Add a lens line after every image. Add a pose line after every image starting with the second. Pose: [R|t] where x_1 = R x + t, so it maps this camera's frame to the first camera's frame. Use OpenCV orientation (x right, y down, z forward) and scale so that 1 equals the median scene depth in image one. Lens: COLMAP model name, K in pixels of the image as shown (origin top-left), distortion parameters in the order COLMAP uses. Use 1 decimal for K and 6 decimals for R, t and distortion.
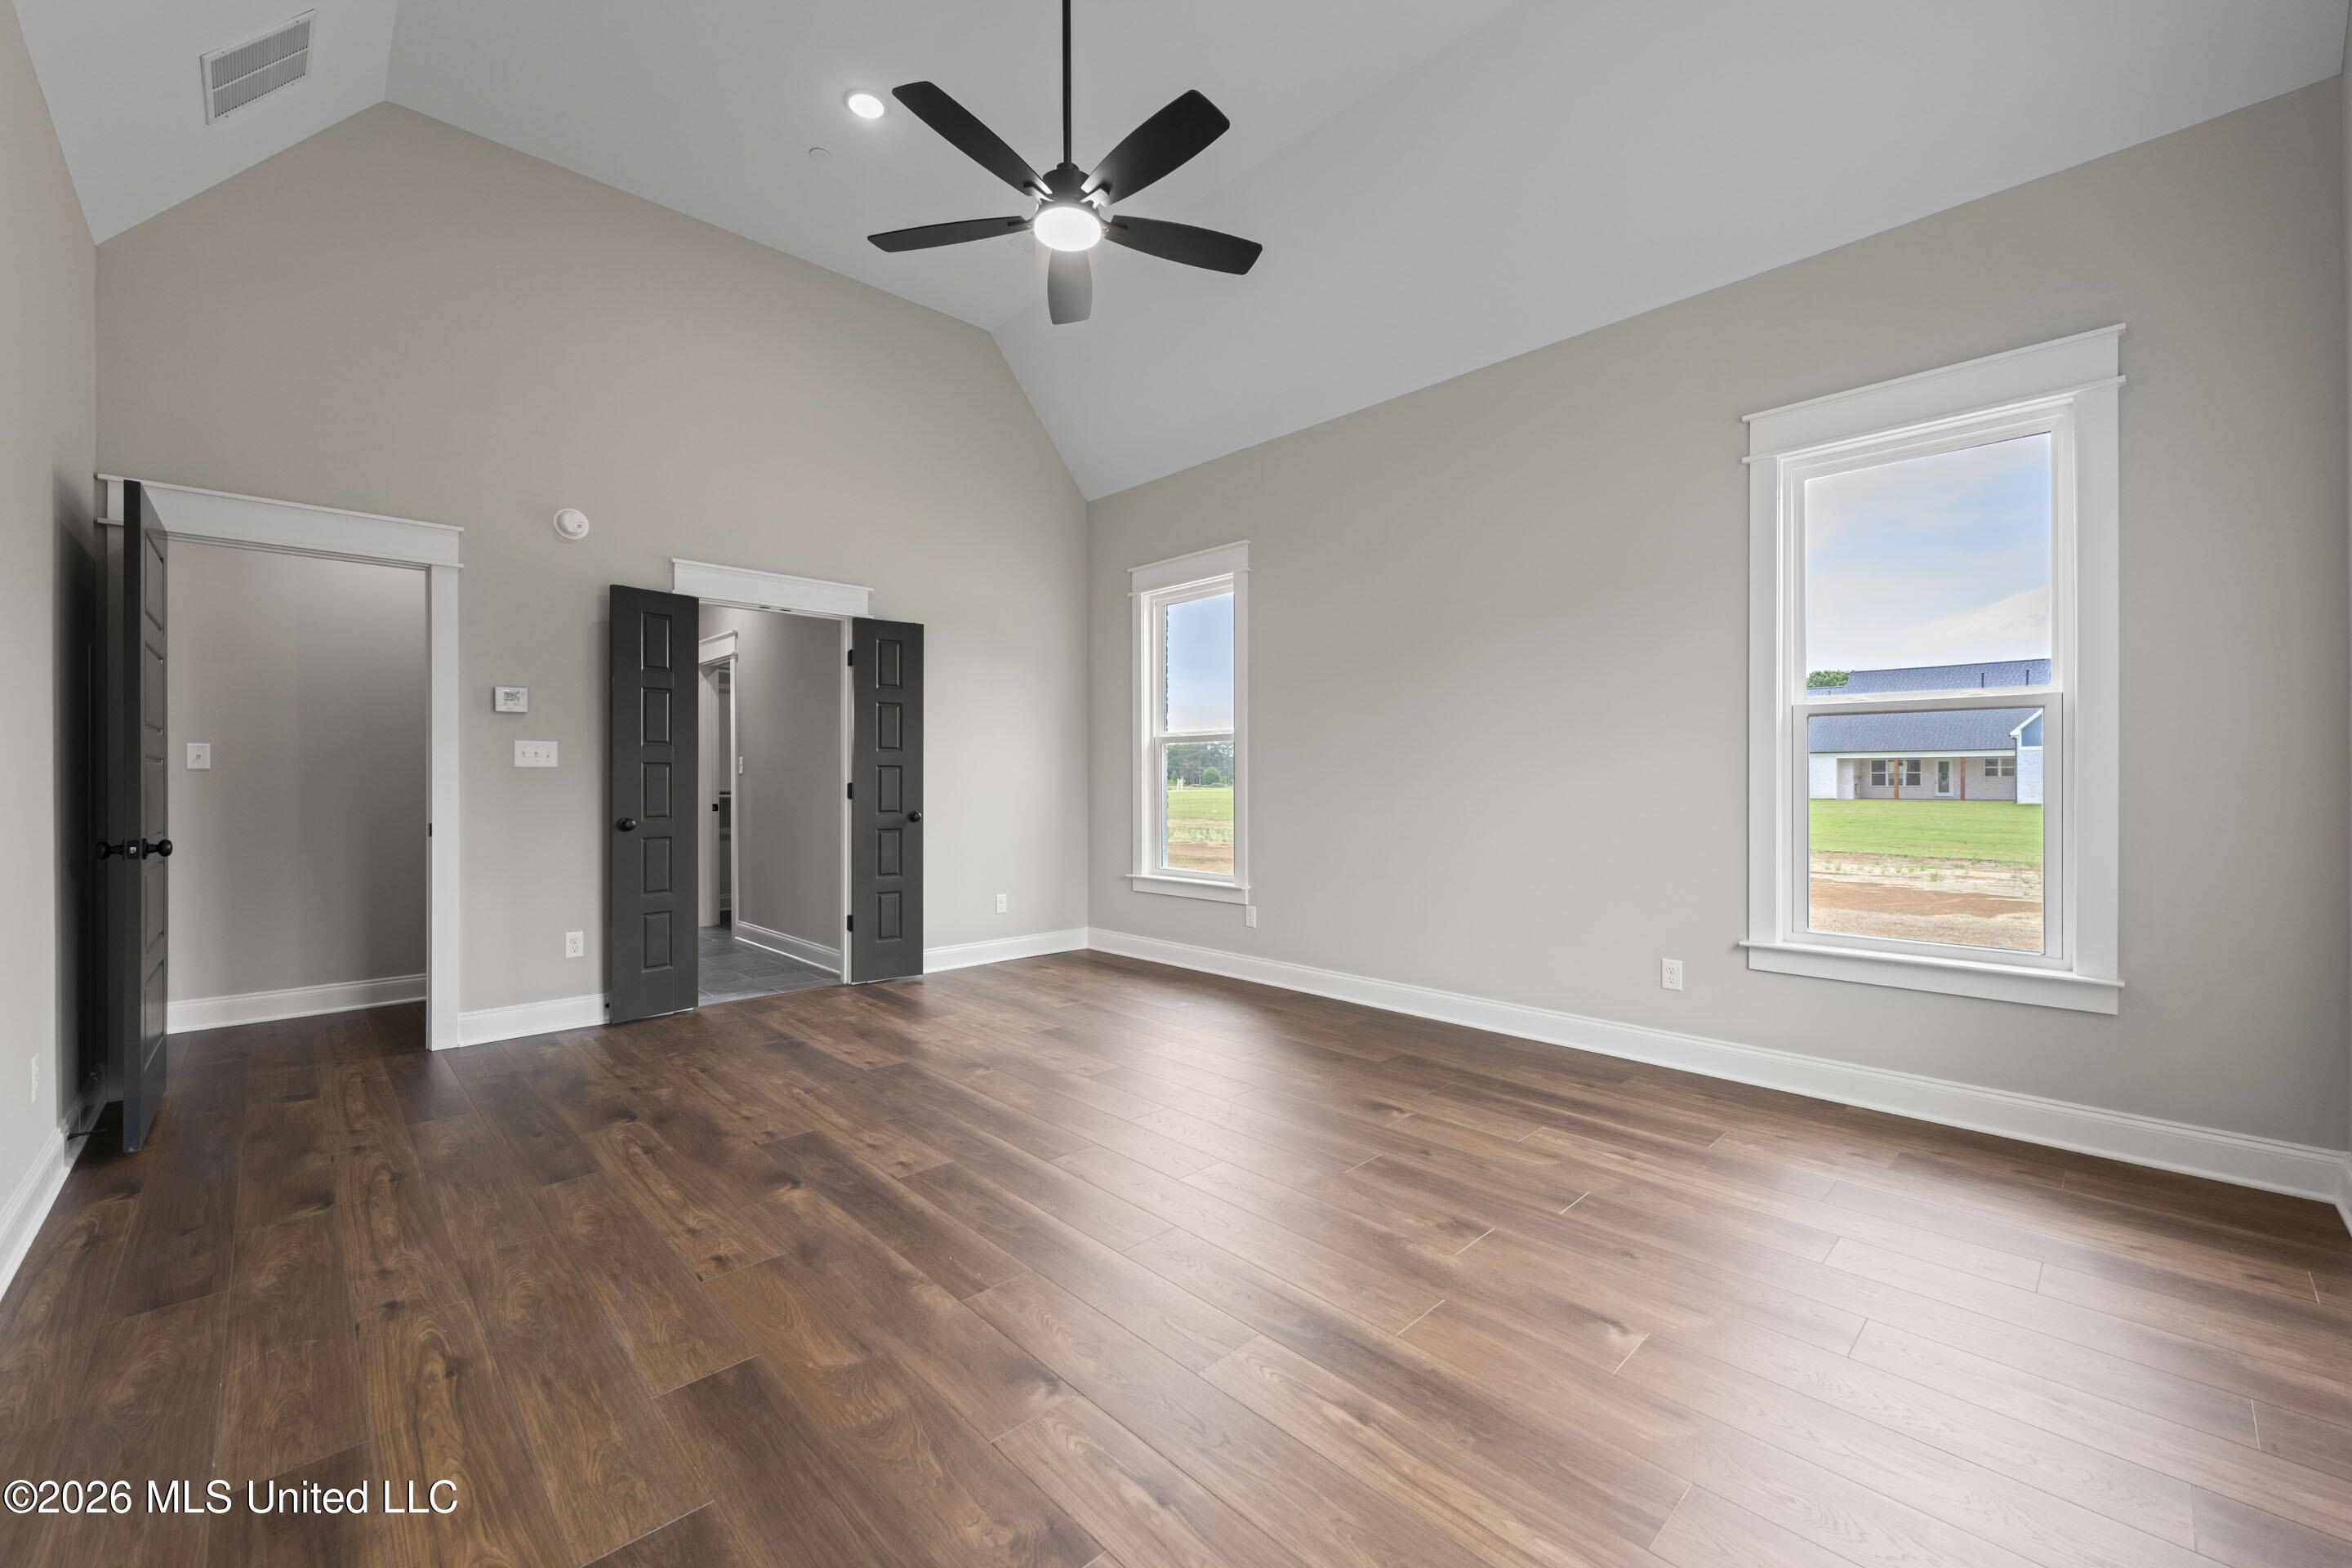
lens RADIAL K [[944.9, 0, 1178.8], [0, 944.9, 771.1], [0, 0, 1]] dist [-0.000193, -0.000017]
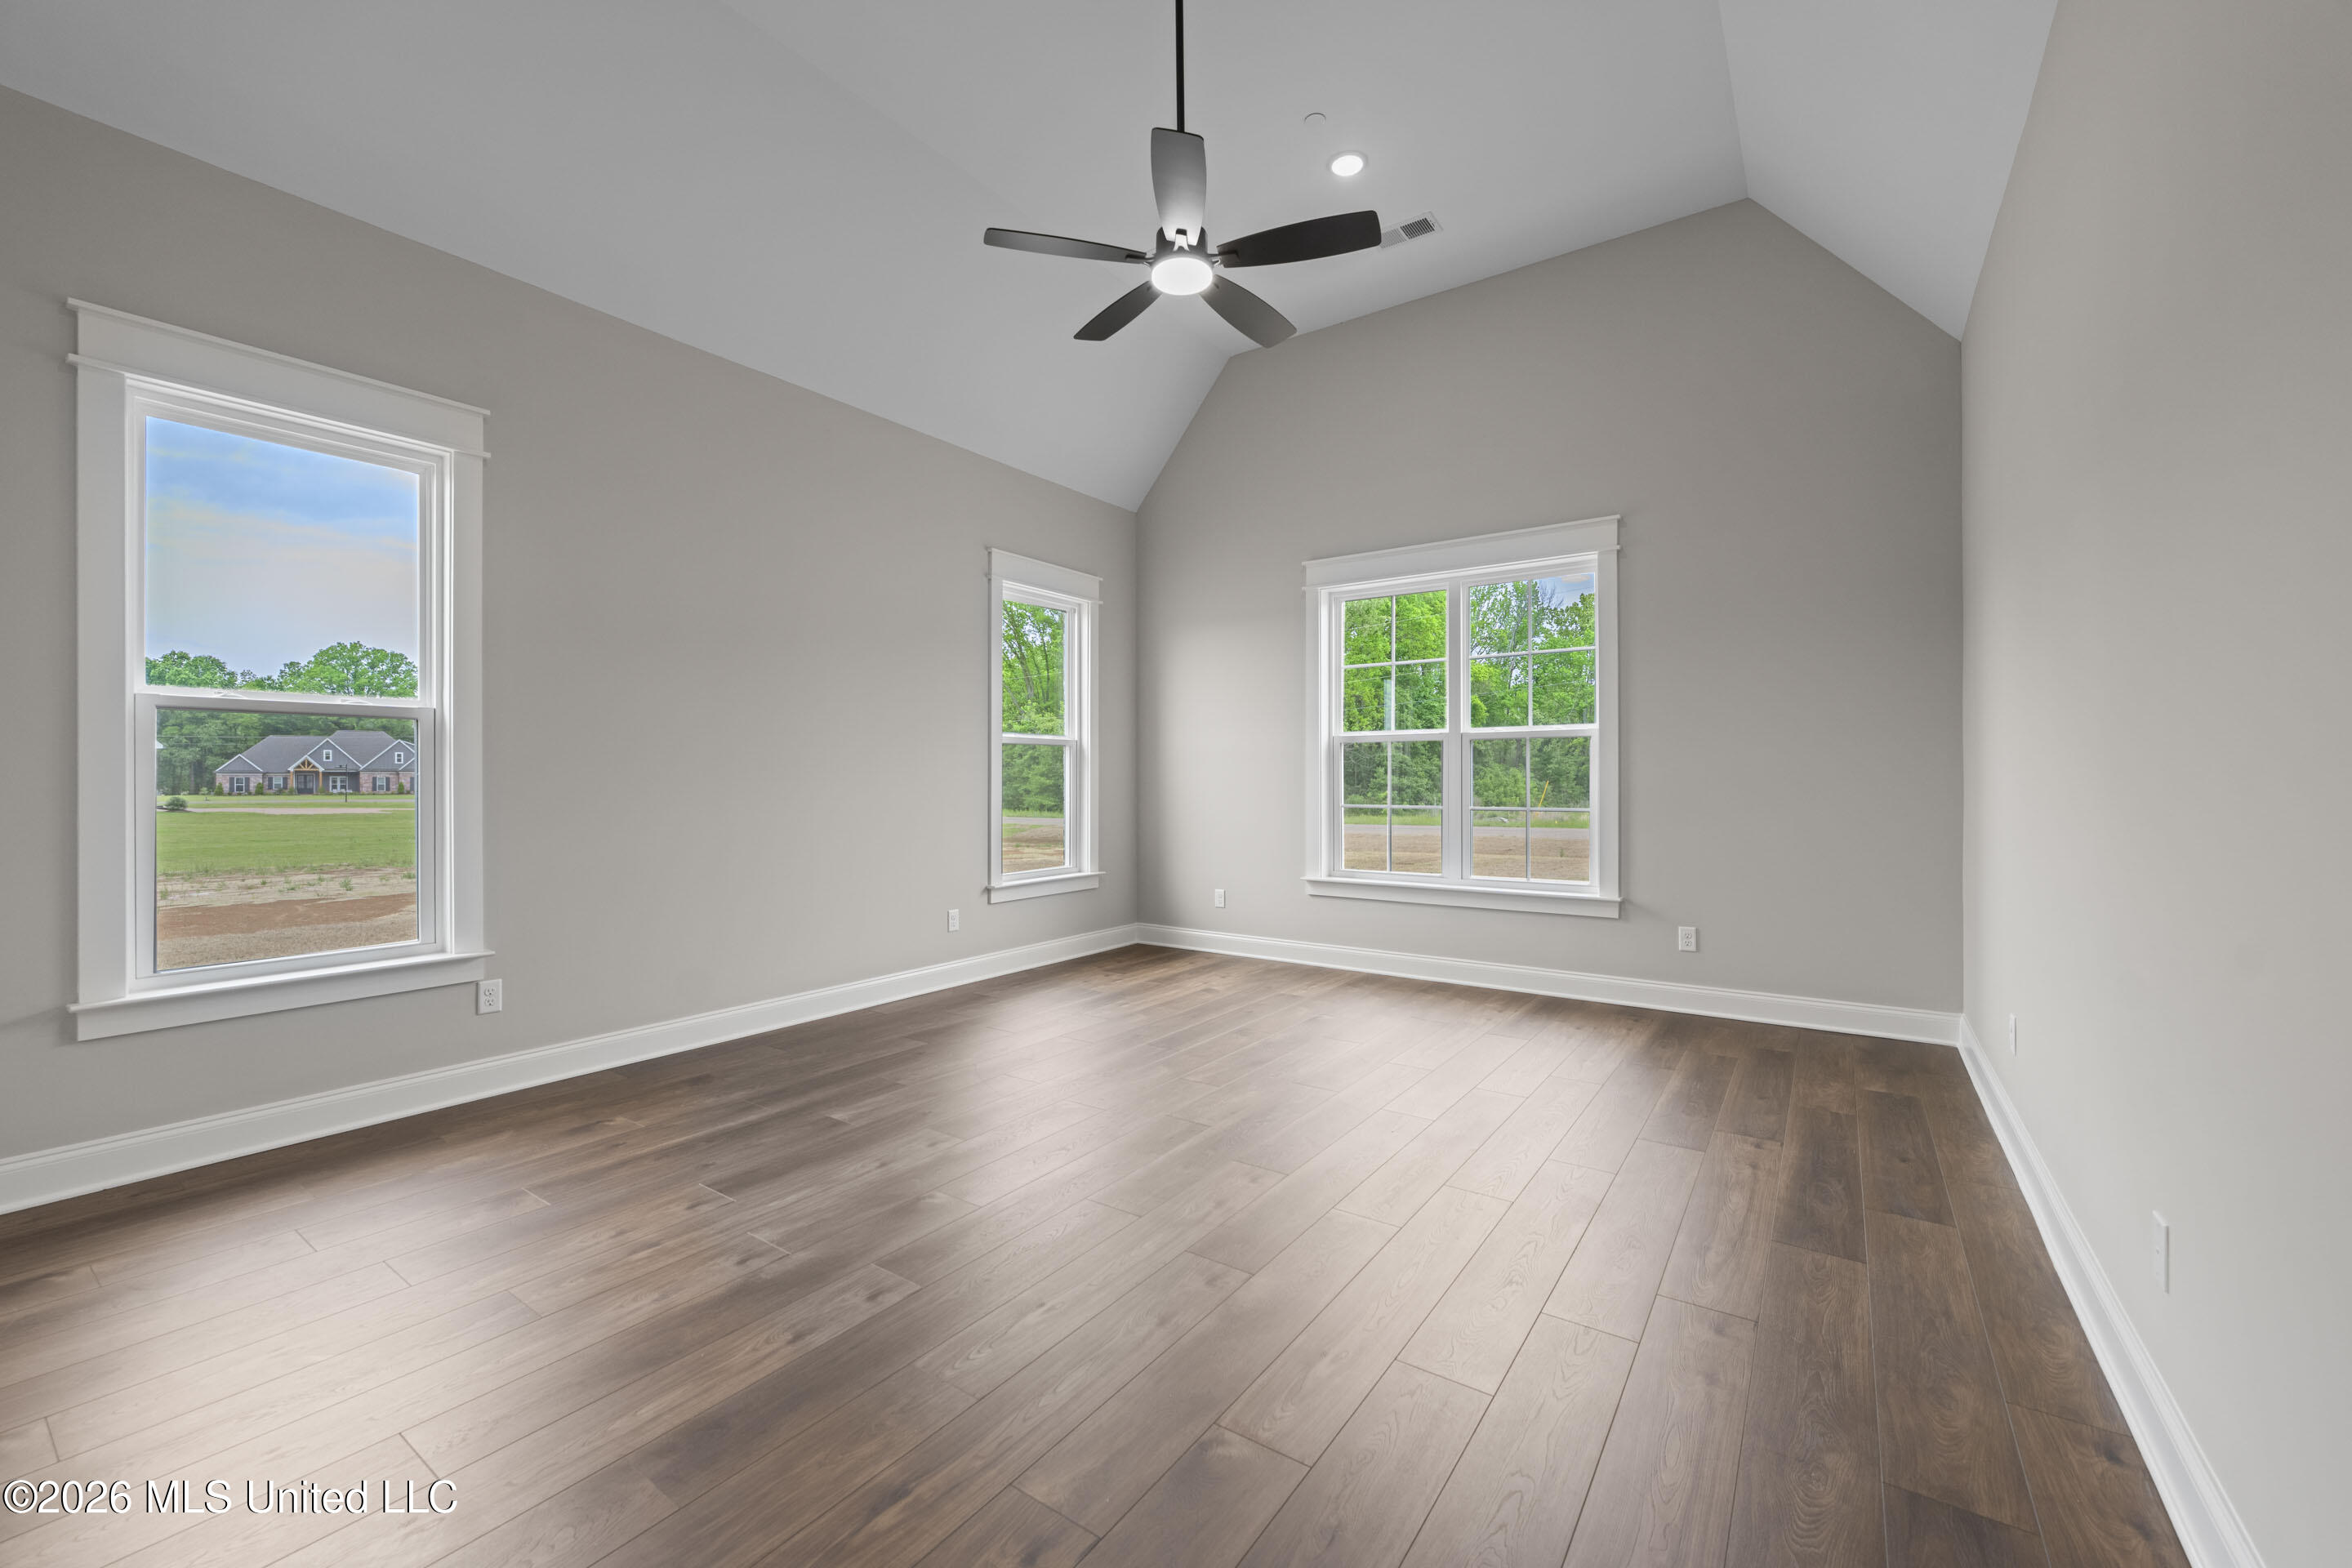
lens RADIAL K [[926.3, 0, 1176.0], [0, 926.3, 784.0], [0, 0, 1]] dist [-0.012093, -0.000011]
pose [[-0.190749, -0.001104, 0.981638, -0.630364], [-0.003426, 0.999994, 0.000459, 0.007076], [-0.981633, -0.003276, -0.190752, 0.661759]]
